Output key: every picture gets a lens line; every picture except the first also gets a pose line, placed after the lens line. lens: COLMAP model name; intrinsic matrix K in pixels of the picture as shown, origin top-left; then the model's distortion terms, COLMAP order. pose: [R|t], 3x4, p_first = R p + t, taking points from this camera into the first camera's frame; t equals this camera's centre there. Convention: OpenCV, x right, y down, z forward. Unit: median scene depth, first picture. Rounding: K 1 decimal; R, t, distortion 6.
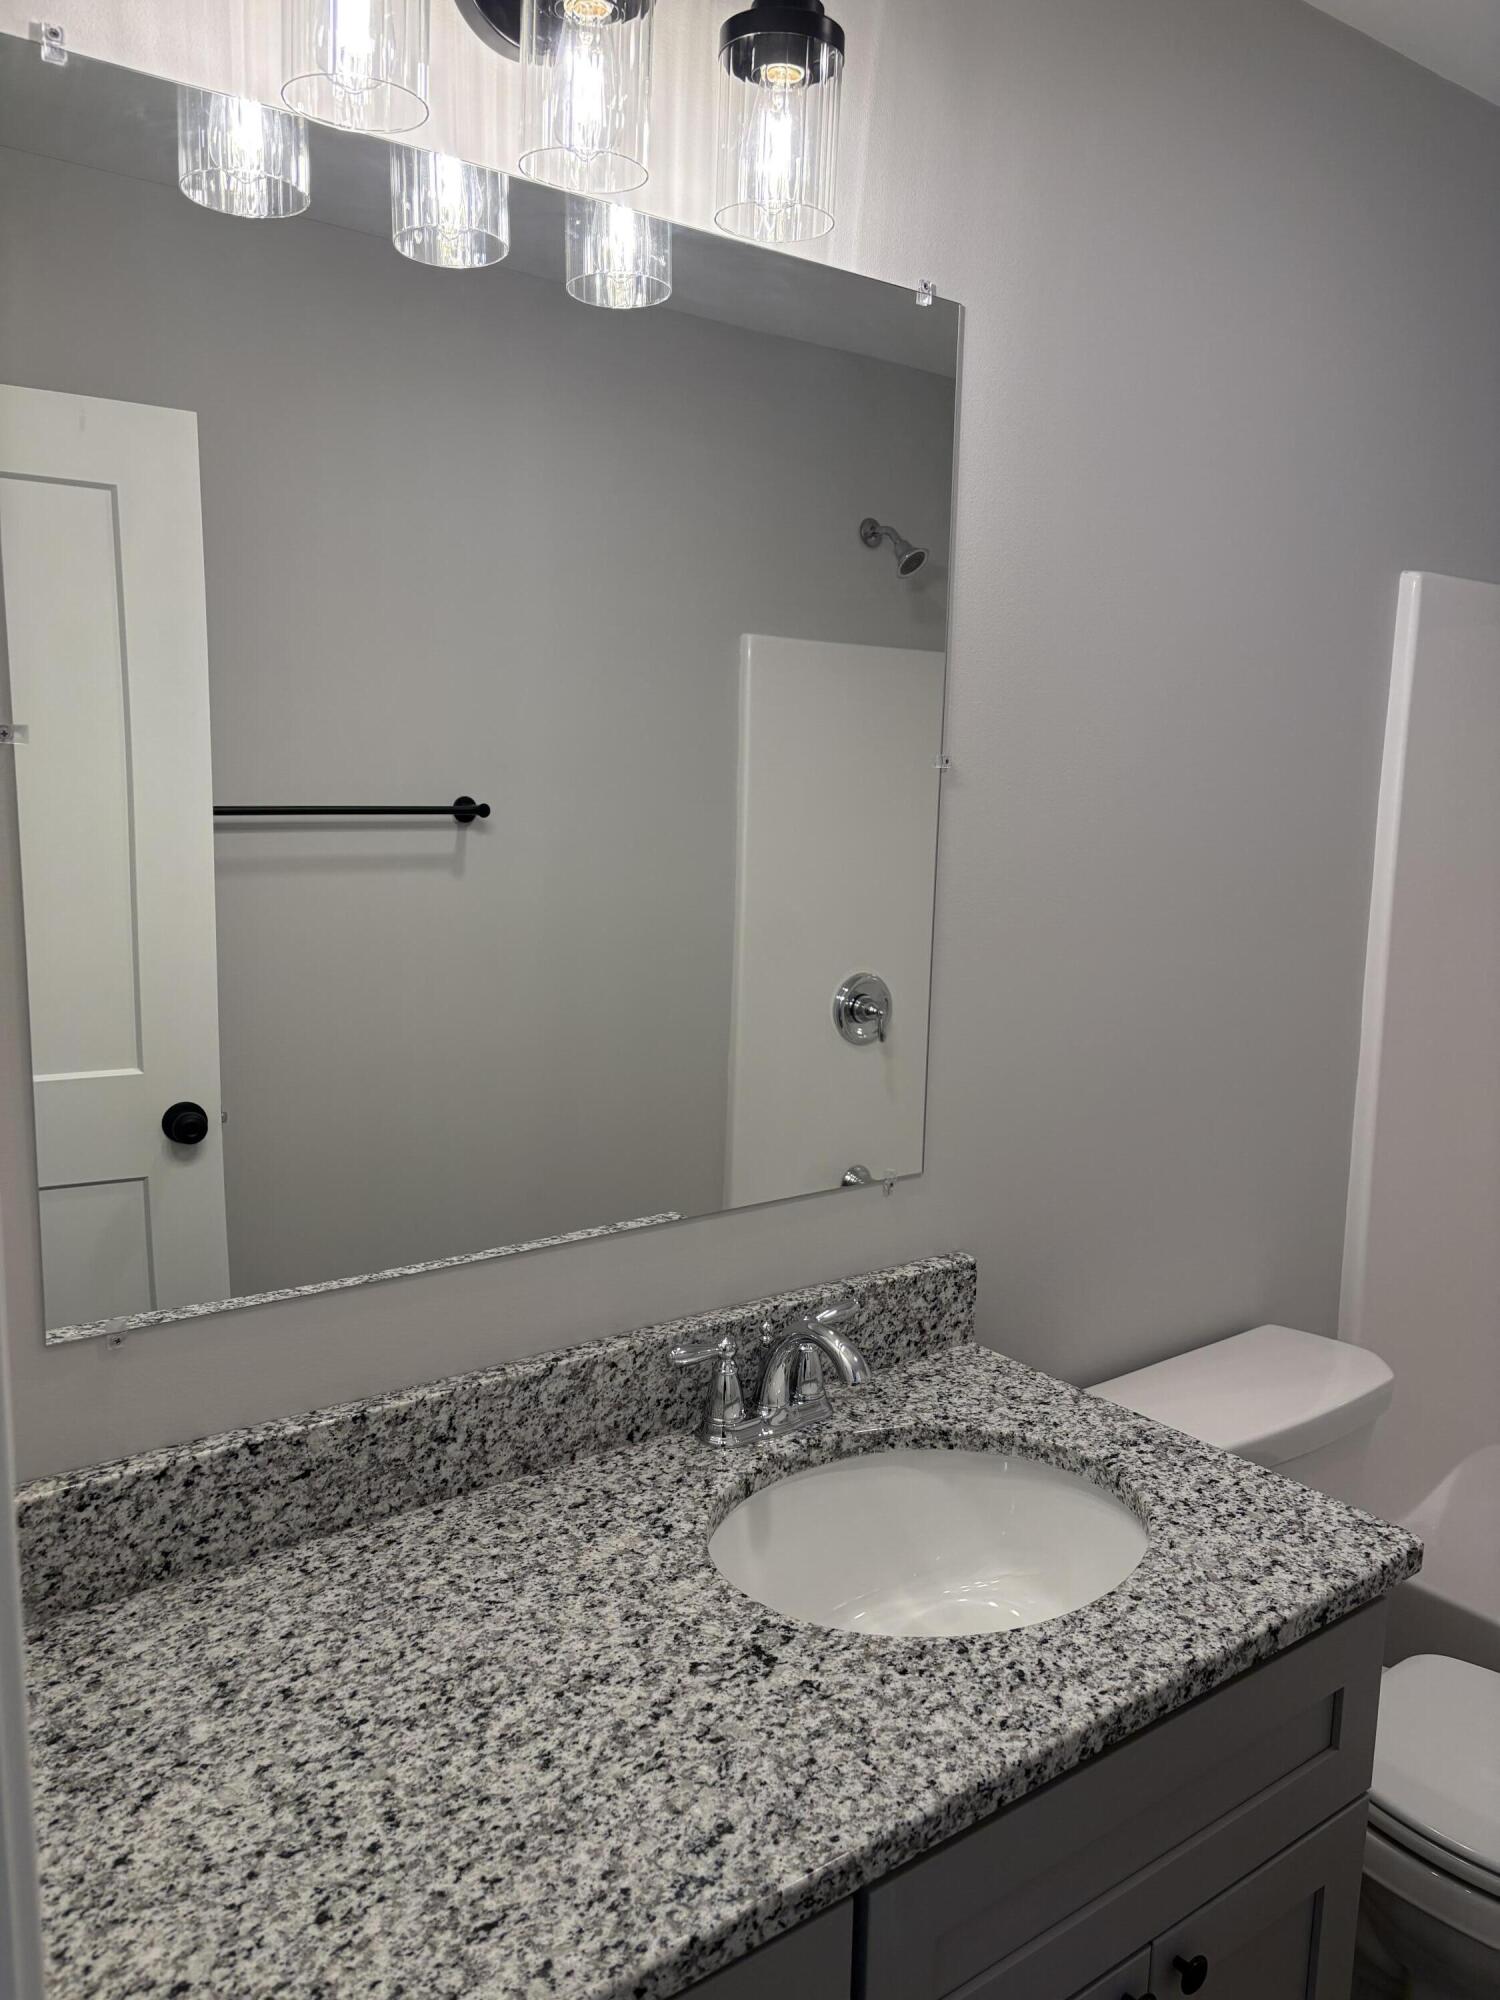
lens RADIAL K [[1502.5, 0, 750.0], [0, 1502.5, 1010.5], [0, 0, 1]] dist [0.035453, -0.006628]
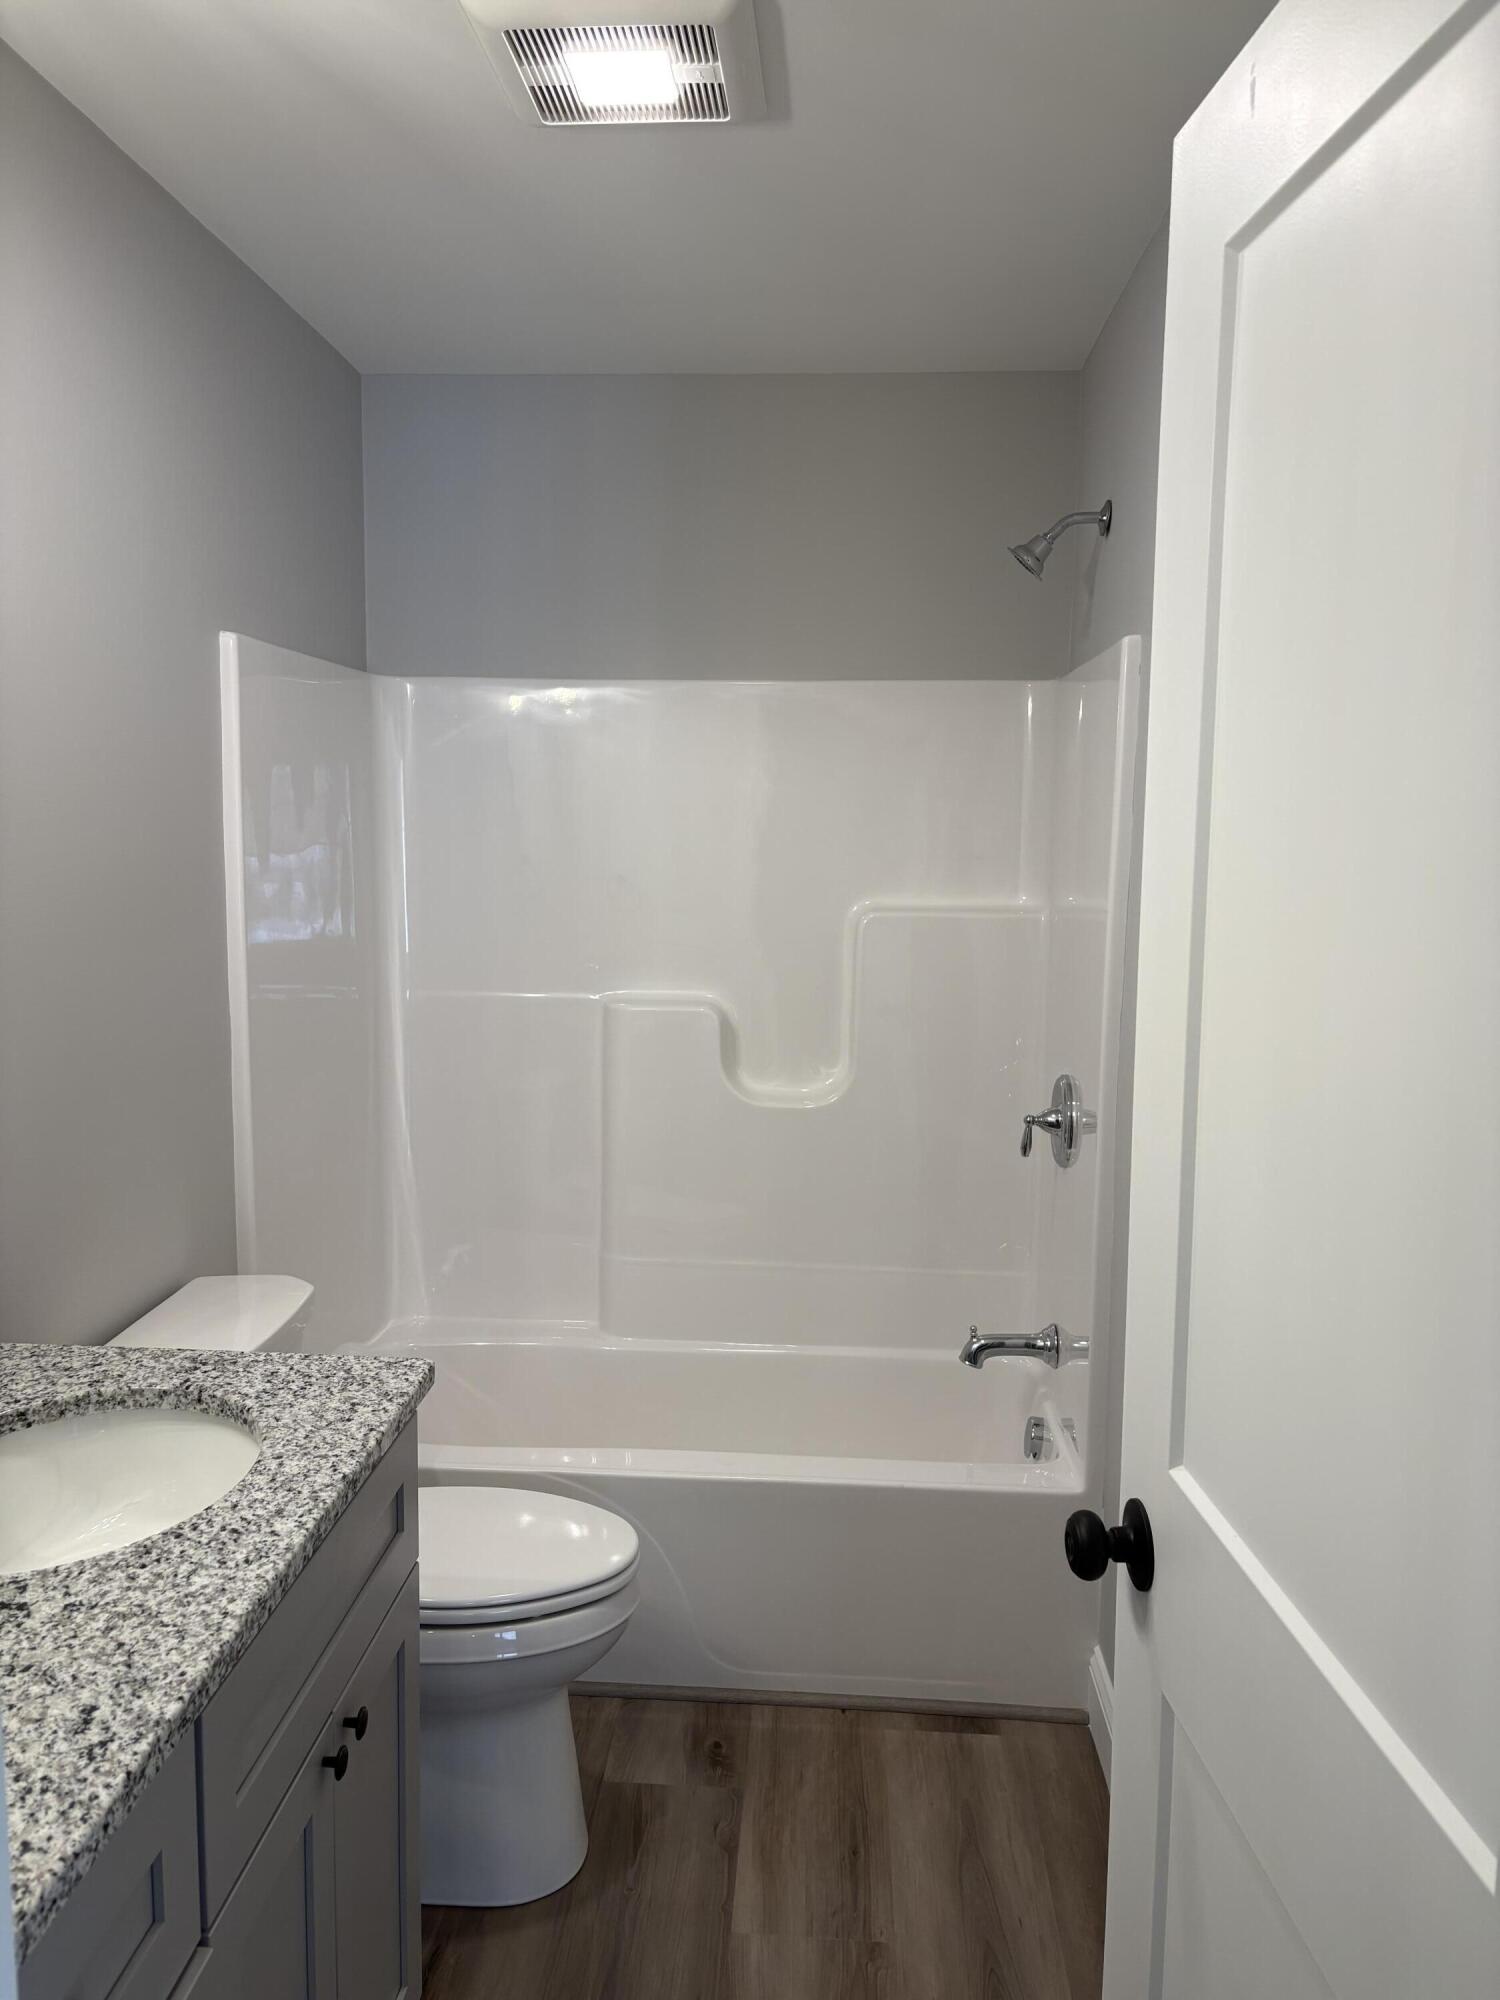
lens RADIAL K [[1502.5, 0, 748.4], [0, 1502.5, 997.3], [0, 0, 1]] dist [0.035453, -0.006628]
pose [[0.646241, -0.095249, 0.757166, -0.441907], [0.109743, 0.993467, 0.031309, 0.012932], [-0.755201, 0.062860, 0.652472, -0.150300]]
